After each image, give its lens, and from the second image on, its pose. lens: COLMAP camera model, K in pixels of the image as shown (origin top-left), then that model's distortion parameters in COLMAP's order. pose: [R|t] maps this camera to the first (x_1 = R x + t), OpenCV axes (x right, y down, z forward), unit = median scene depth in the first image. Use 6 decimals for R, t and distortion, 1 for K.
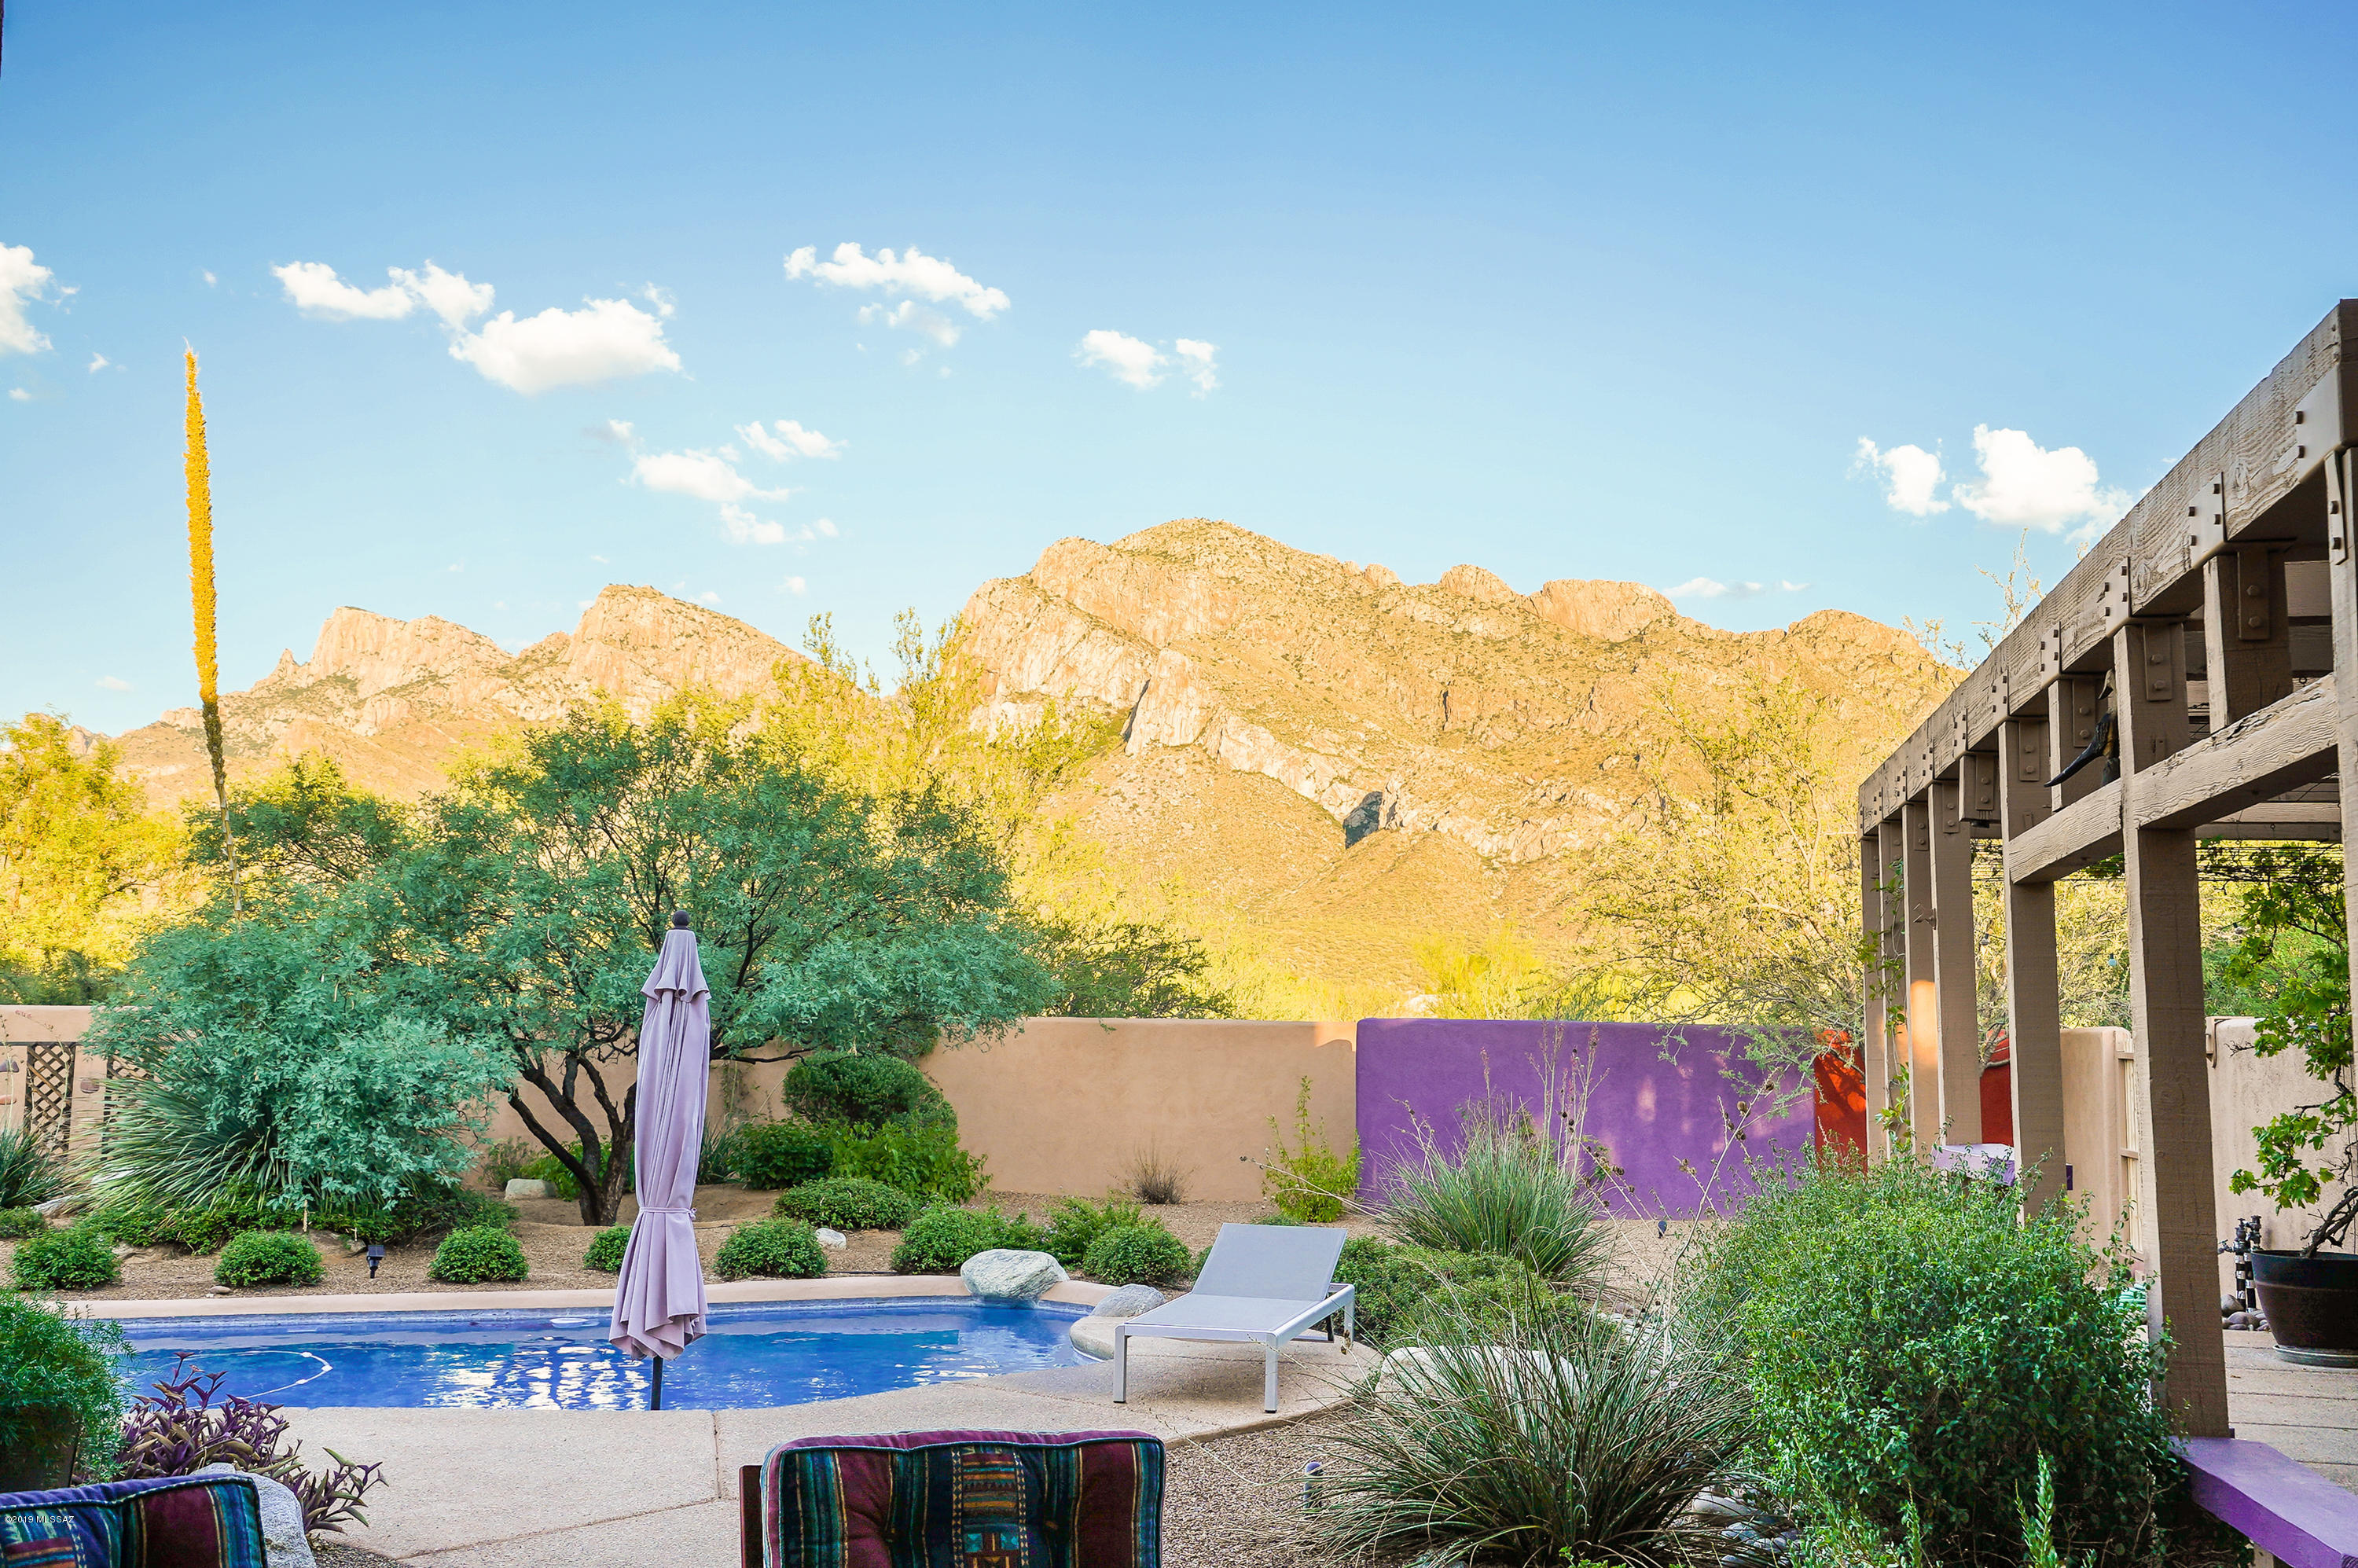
lens RADIAL K [[2270.2, 0, 1186.3], [0, 2270.2, 797.5], [0, 0, 1]] dist [0.073609, 0.000000]
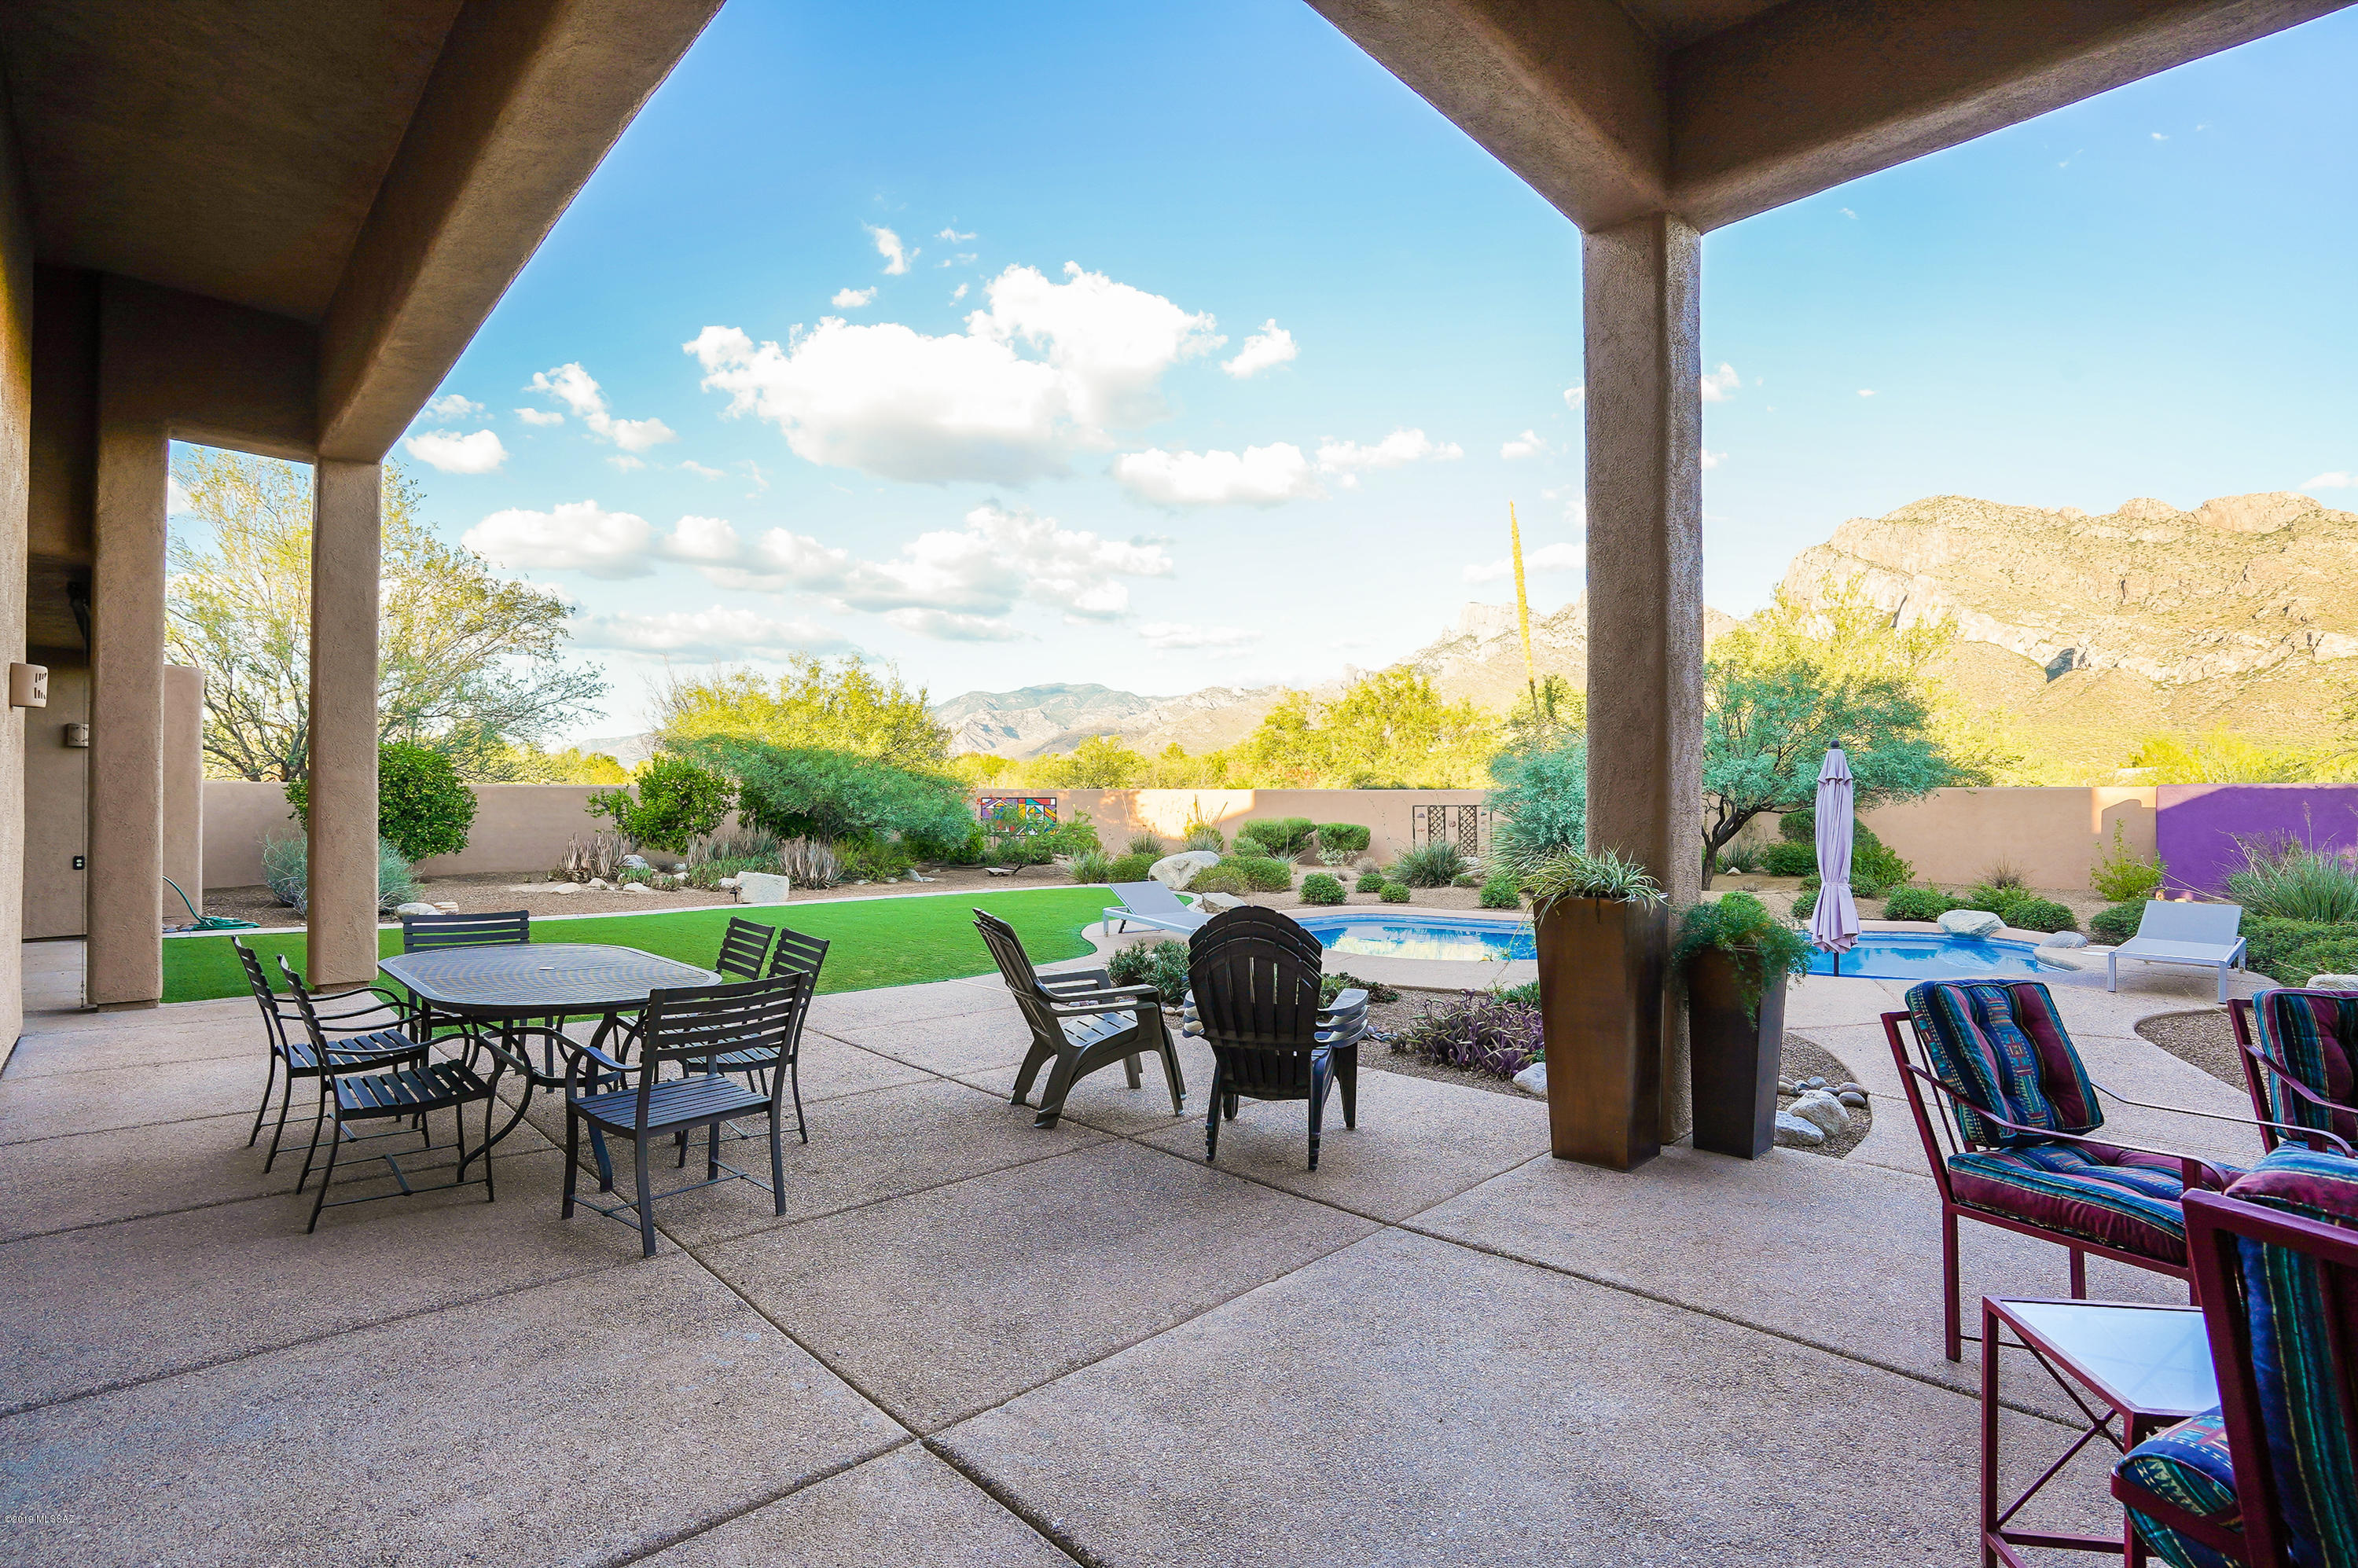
lens RADIAL K [[1097.9, 0, 1195.8], [0, 1097.9, 793.6], [0, 0, 1]] dist [-0.053762, 0.020758]
pose [[0.823022, -0.017572, -0.567738, -0.072227], [0.072542, 0.994588, 0.074377, -0.007876], [0.563358, -0.102399, 0.819842, -0.060455]]
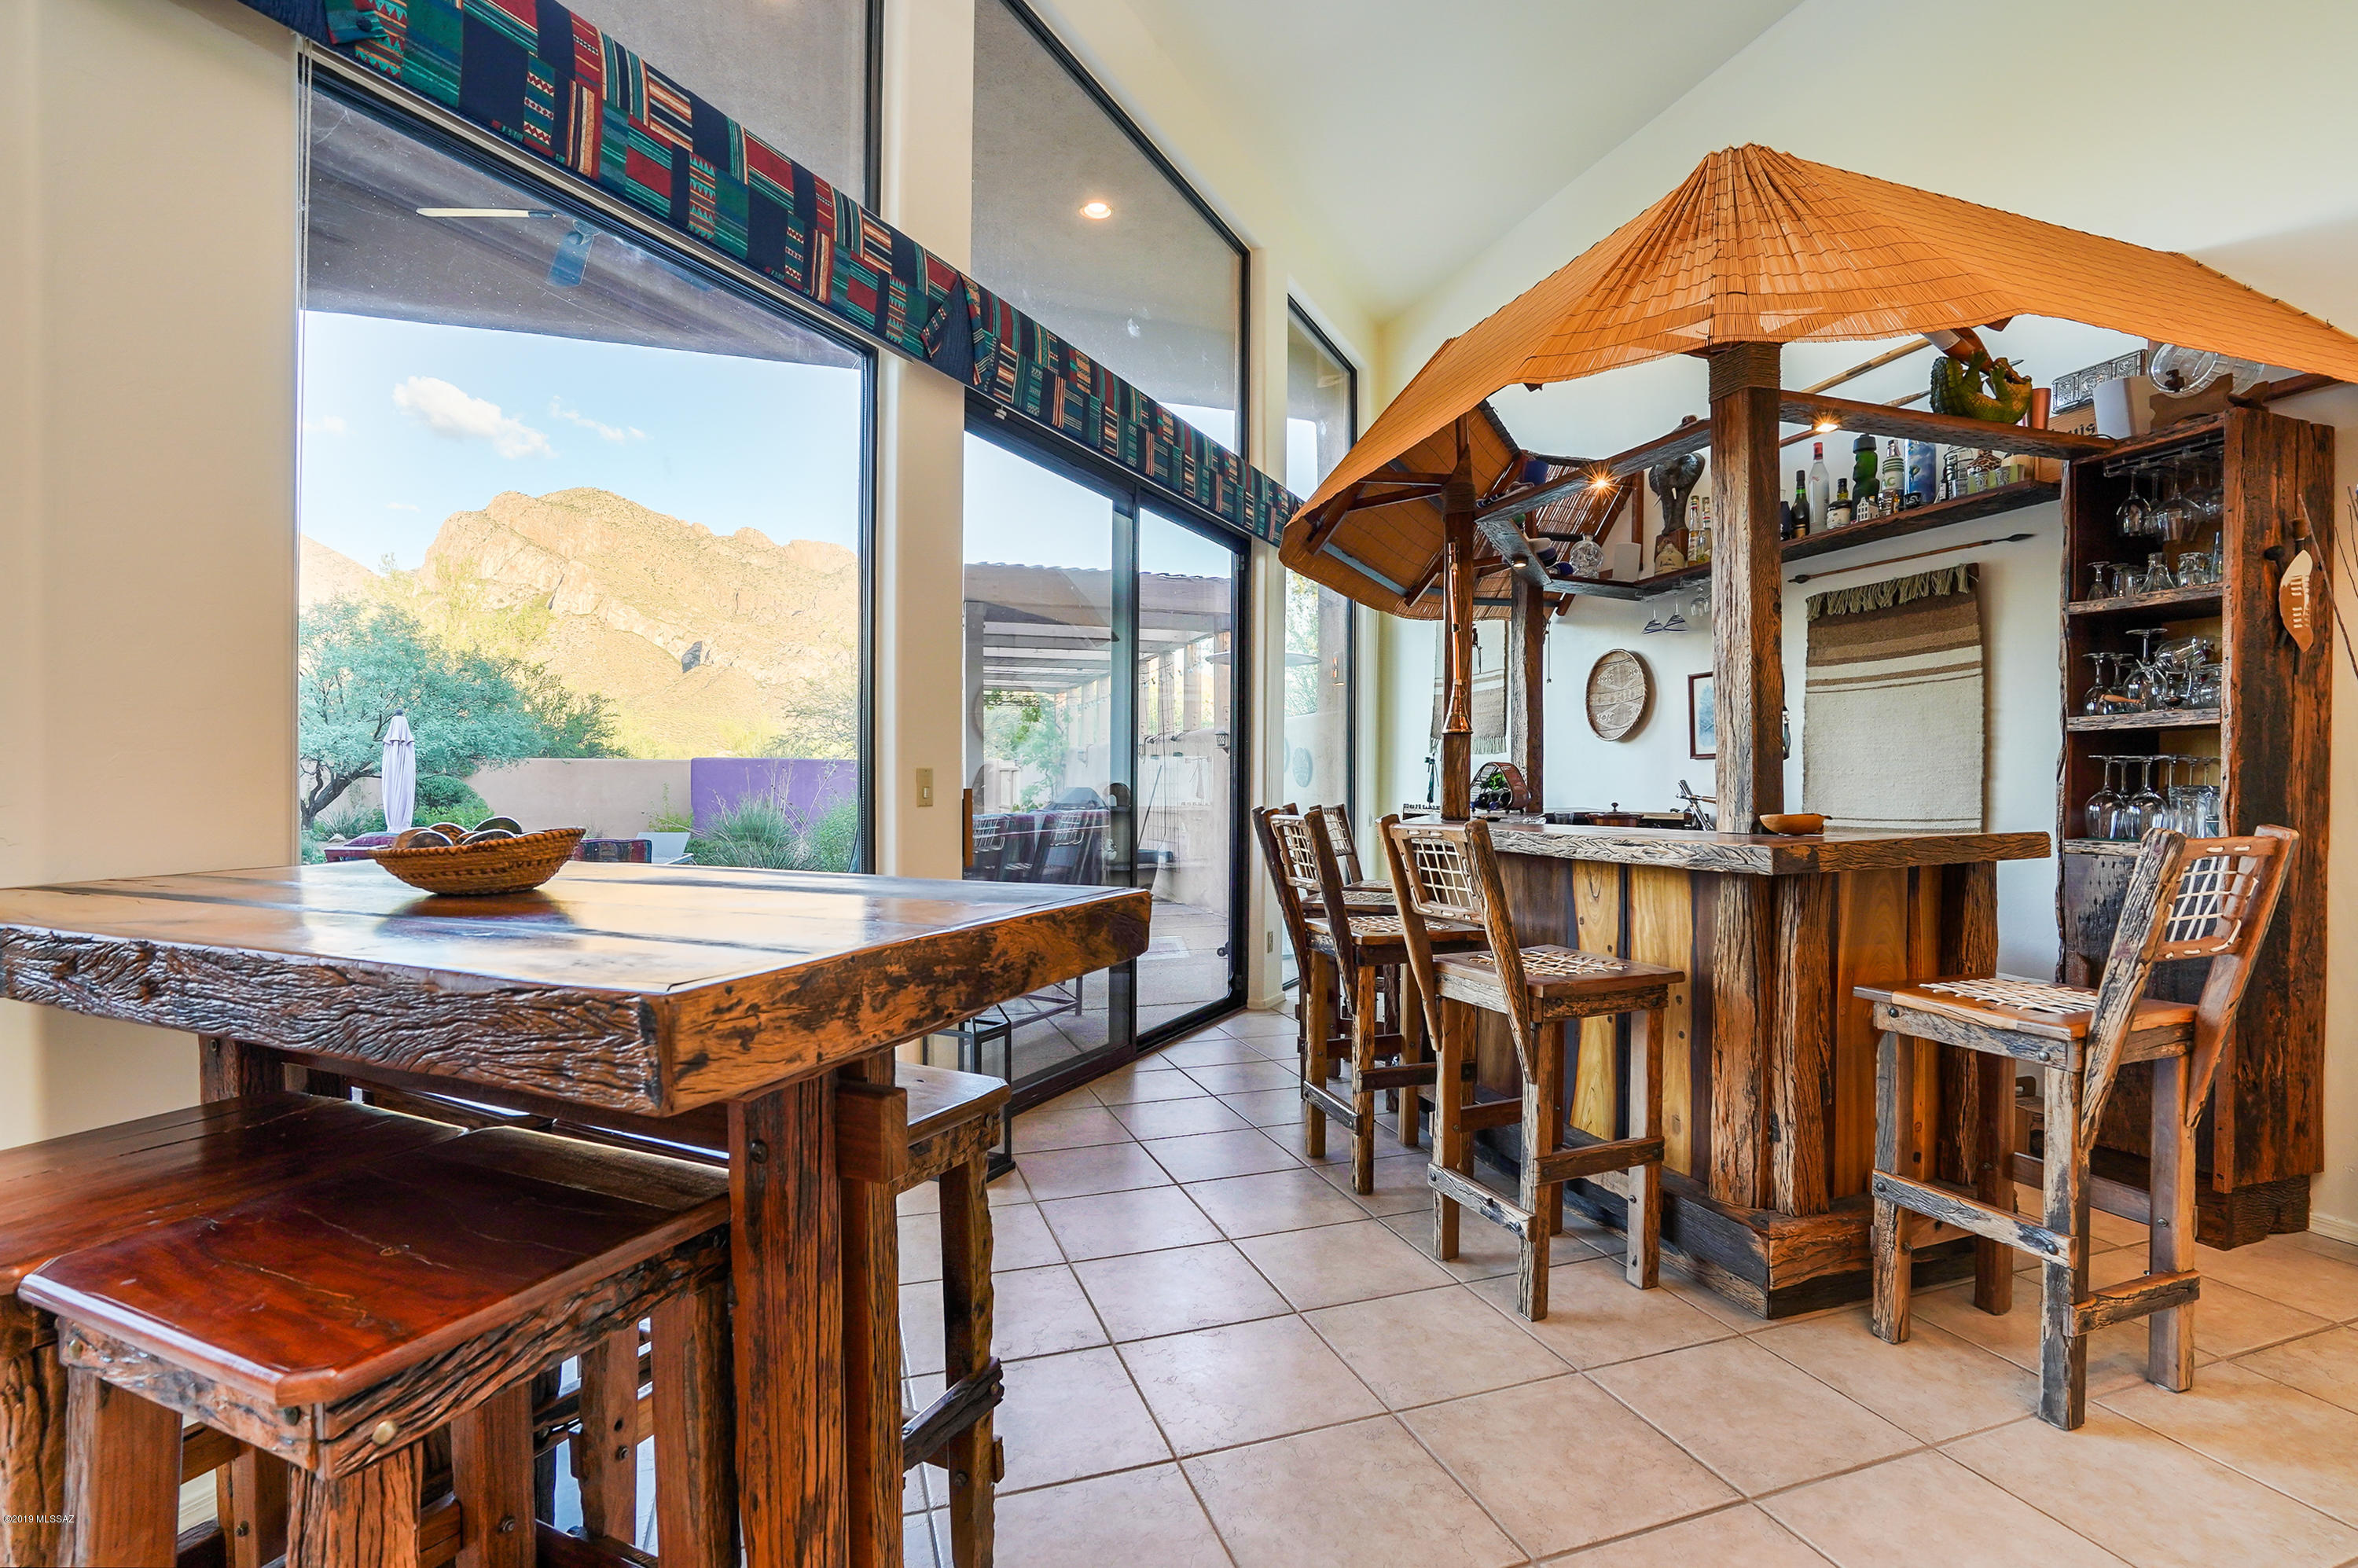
lens RADIAL K [[1097.9, 0, 1190.7], [0, 1097.9, 795.0], [0, 0, 1]] dist [-0.053762, 0.020758]
pose [[0.873886, -0.018699, 0.485771, -0.019301], [-0.042860, 0.992405, 0.115305, -0.013880], [-0.484238, -0.121583, 0.866447, -0.214210]]
